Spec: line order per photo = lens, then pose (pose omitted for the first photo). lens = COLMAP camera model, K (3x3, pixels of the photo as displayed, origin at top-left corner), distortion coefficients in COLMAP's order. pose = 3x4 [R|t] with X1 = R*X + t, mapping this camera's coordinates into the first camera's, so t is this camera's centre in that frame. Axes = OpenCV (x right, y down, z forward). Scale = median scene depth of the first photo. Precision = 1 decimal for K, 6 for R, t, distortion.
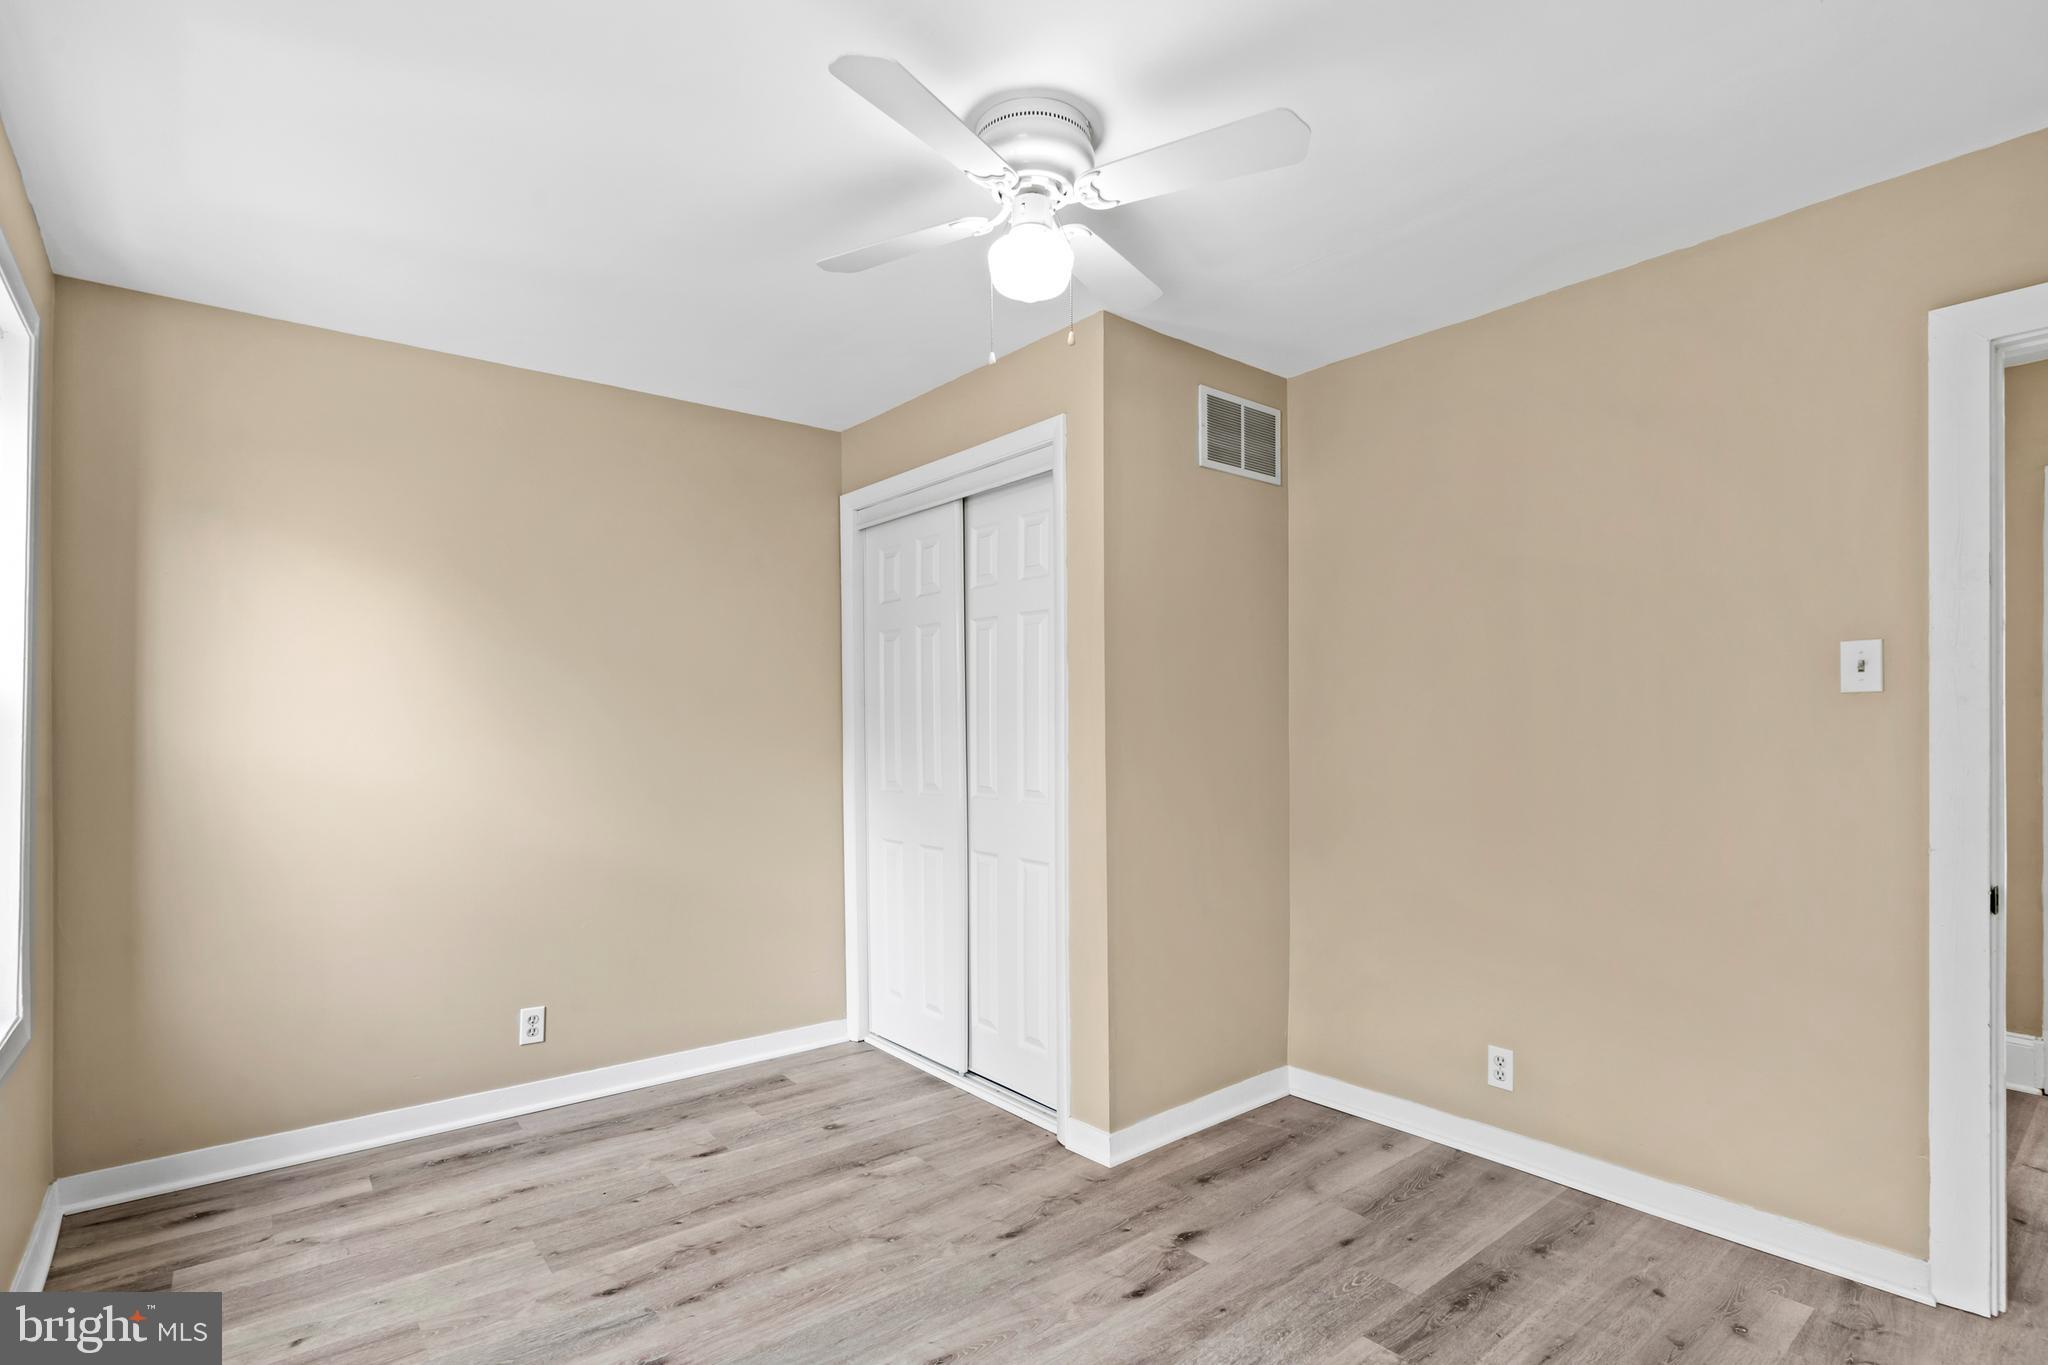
lens RADIAL K [[988.0, 0, 1031.3], [0, 988.0, 709.9], [0, 0, 1]] dist [-0.002541, -0.000230]
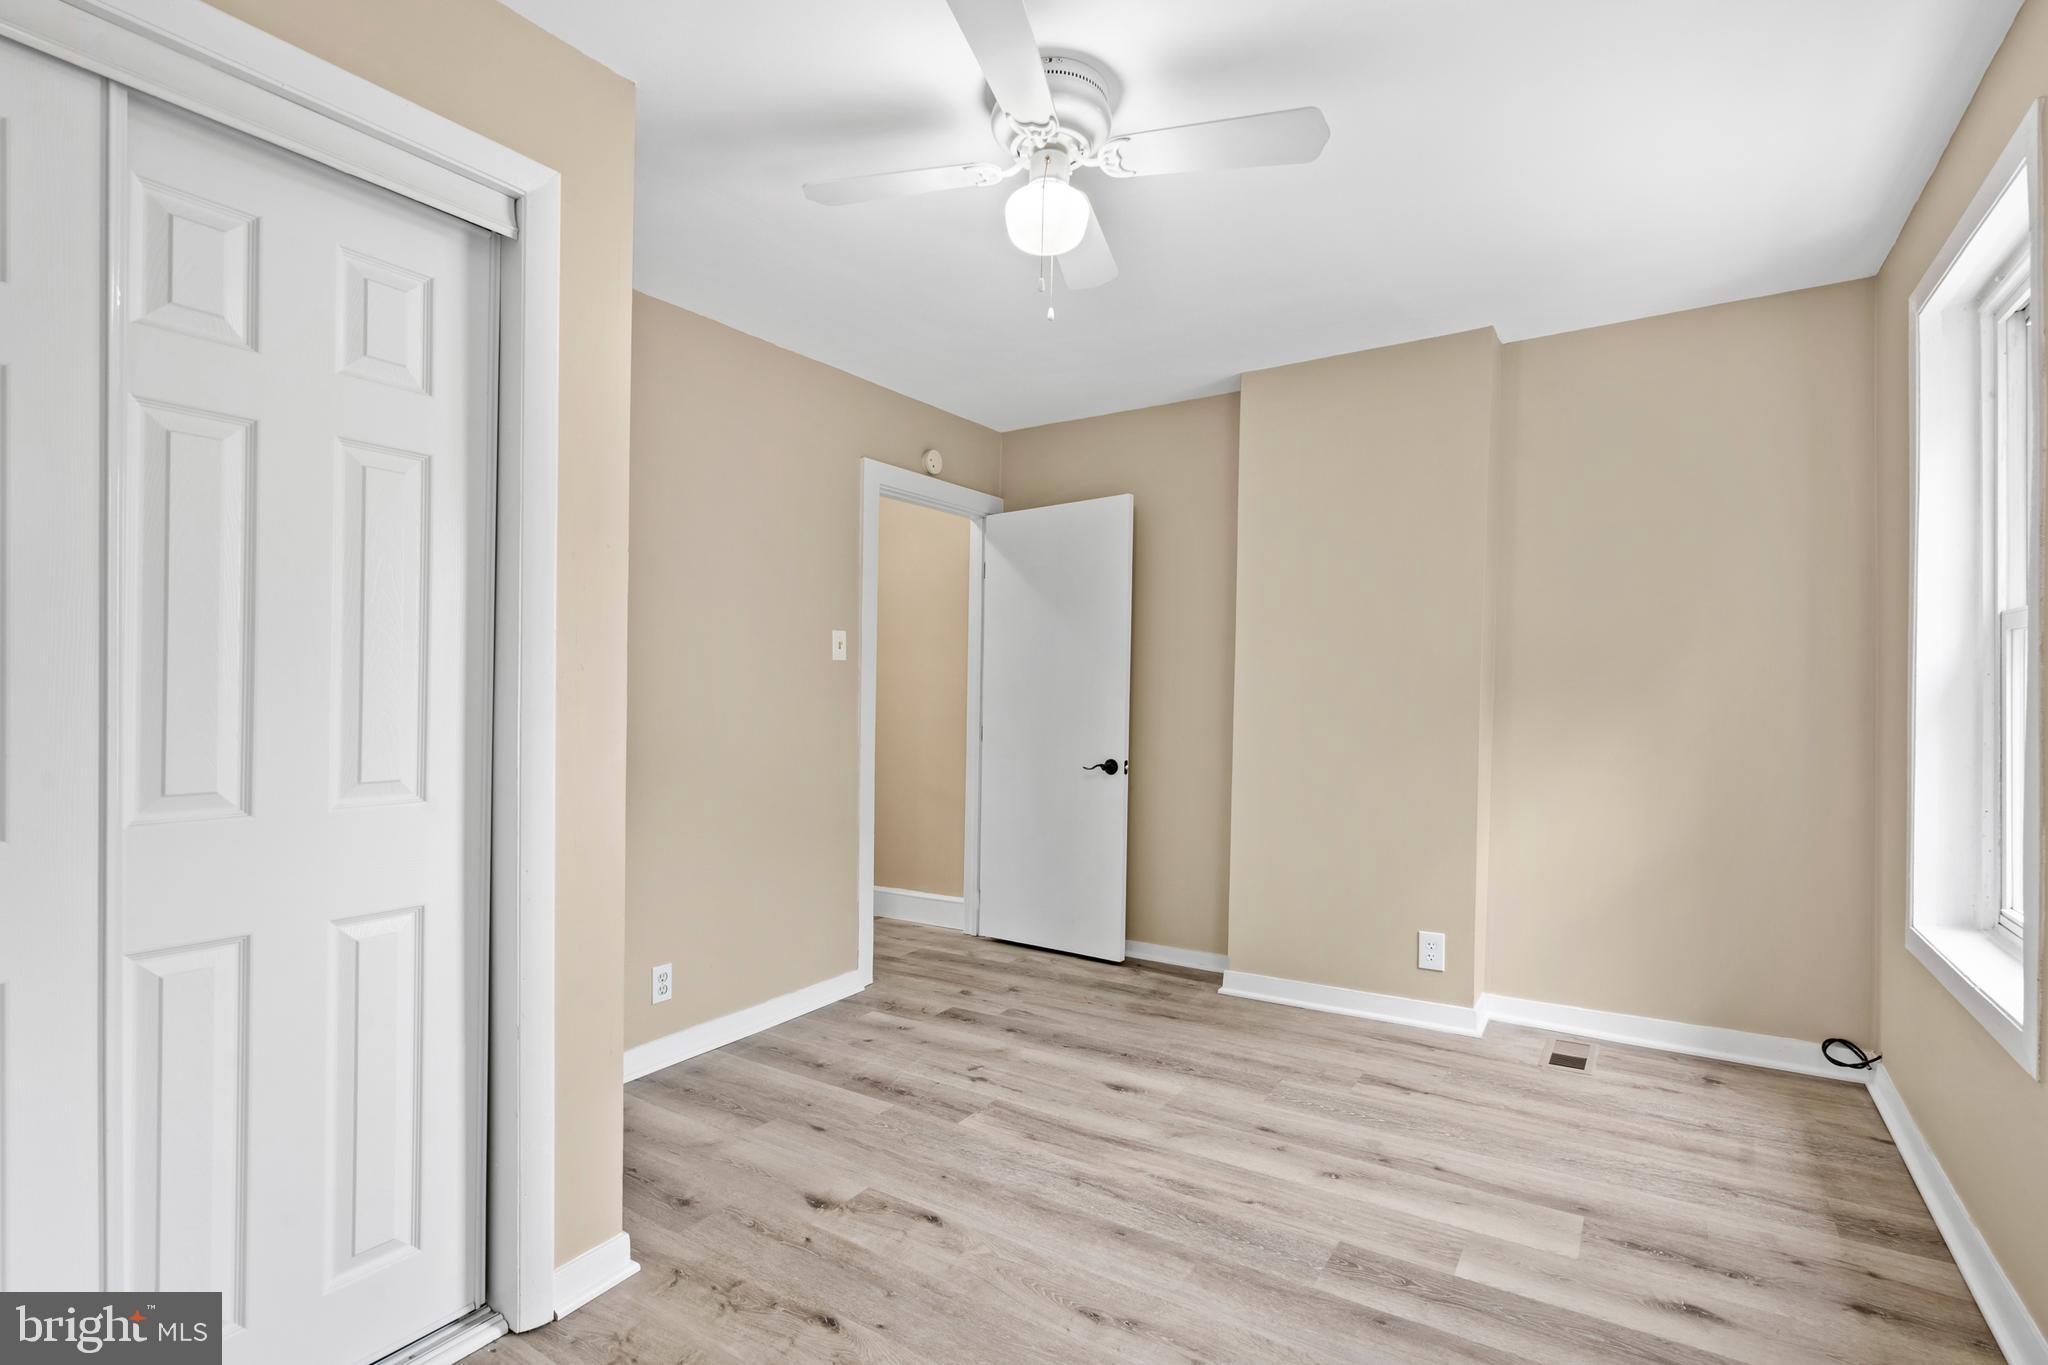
lens RADIAL K [[957.8, 0, 1008.8], [0, 957.8, 687.5], [0, 0, 1]] dist [-0.000028, 0.000446]
pose [[-0.285727, 0.007995, 0.958278, -0.767655], [-0.014901, 0.999807, -0.012784, 0.042009], [-0.958195, -0.017932, -0.285553, 1.066734]]
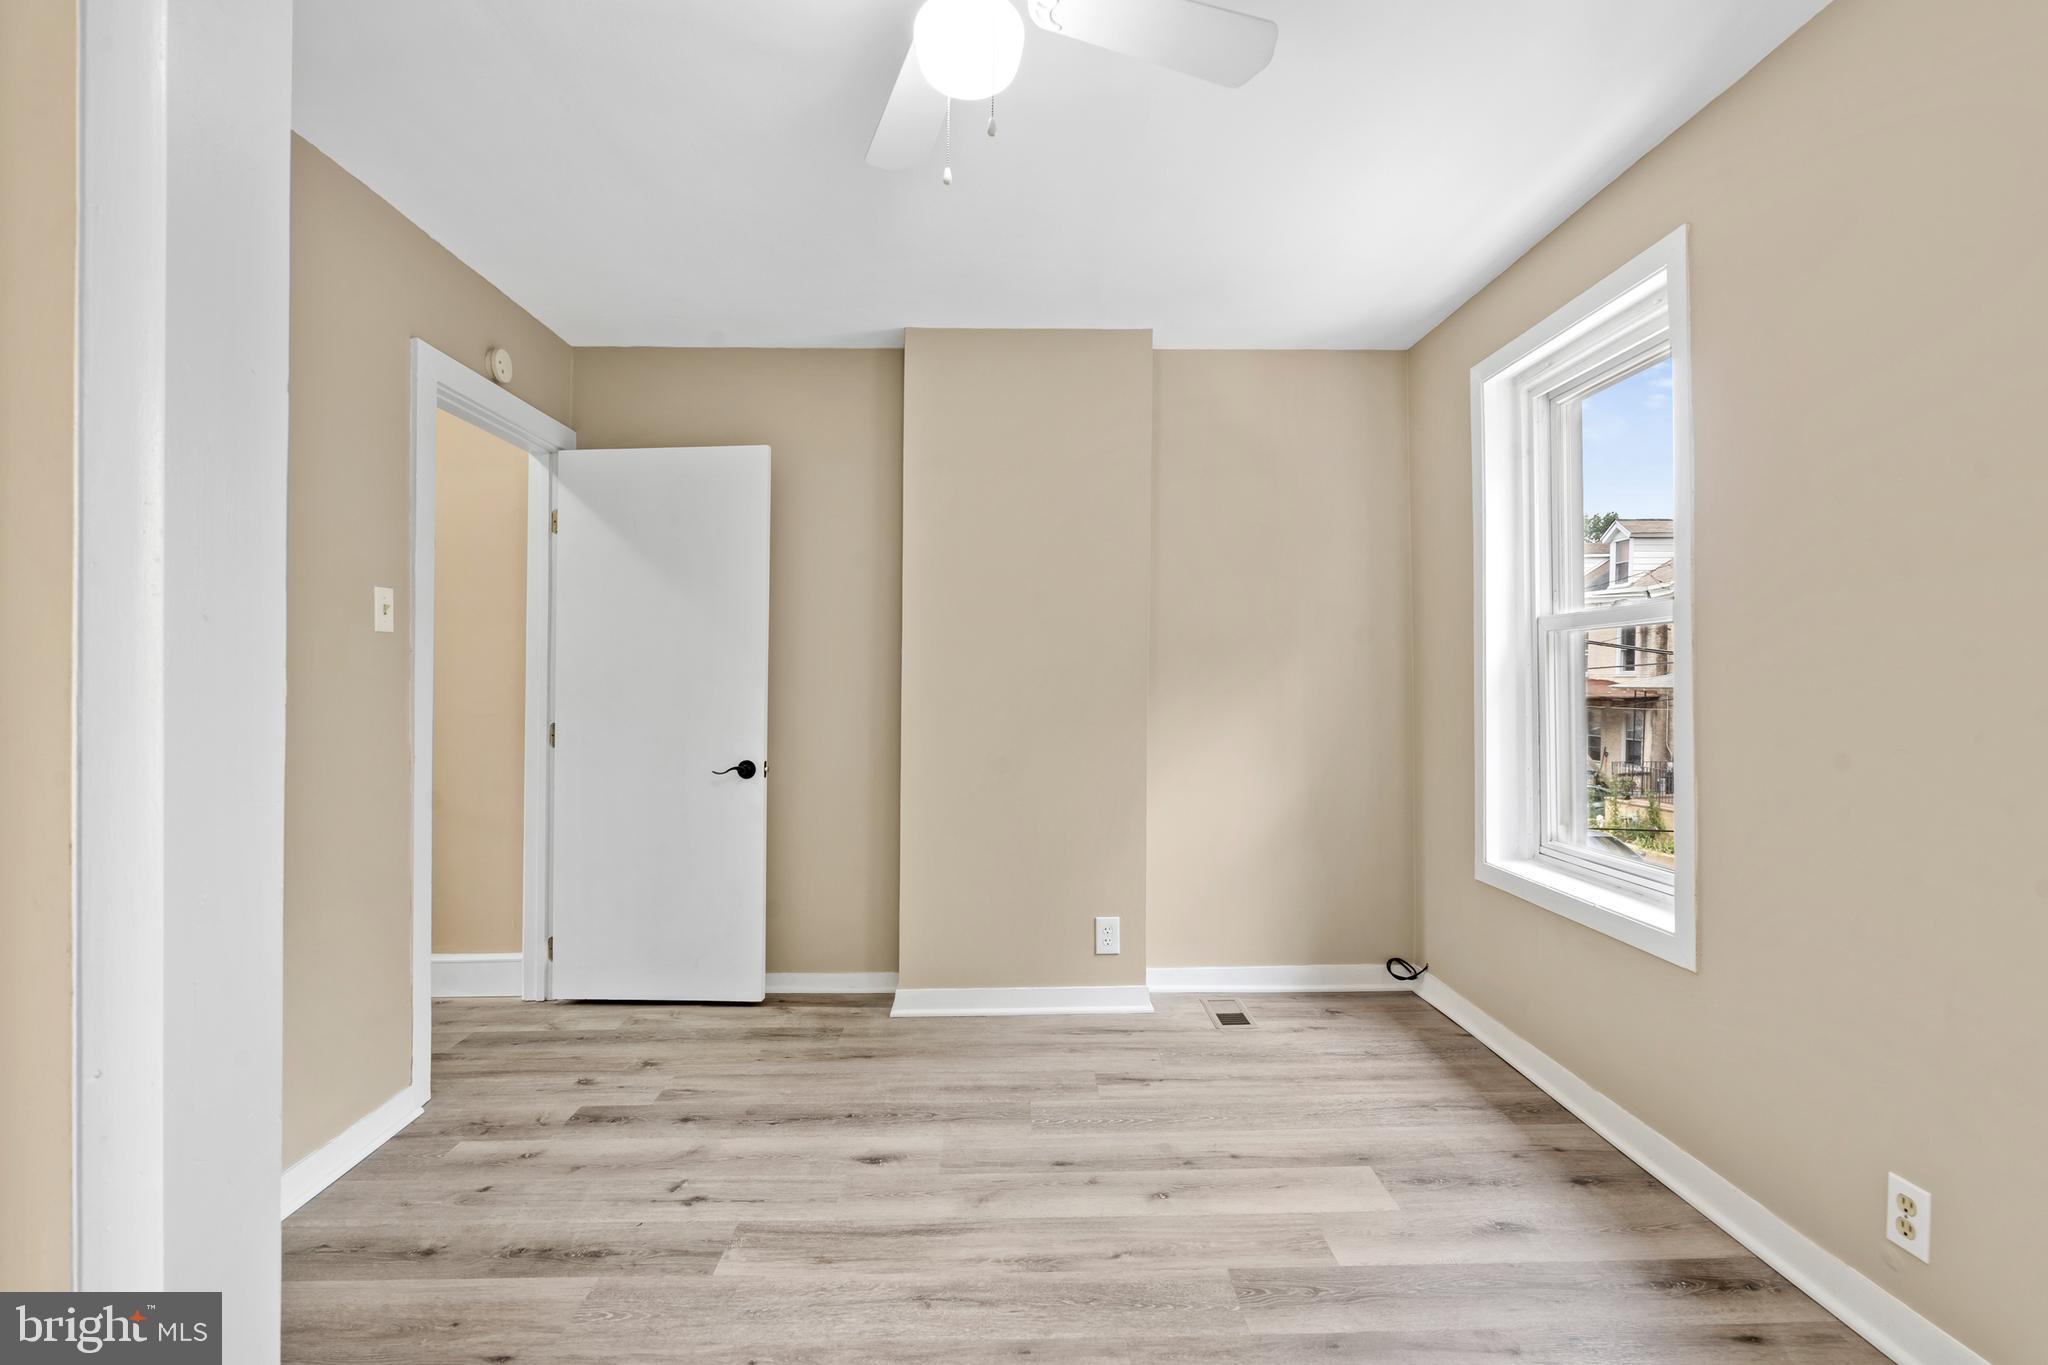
lens RADIAL K [[965.2, 0, 1009.3], [0, 965.2, 682.5], [0, 0, 1]] dist [-0.002093, 0.000705]
pose [[-0.776582, 0.006128, 0.629986, -0.401766], [-0.005976, 0.999836, -0.017092, 0.051059], [-0.629988, -0.017038, -0.776418, 1.266636]]
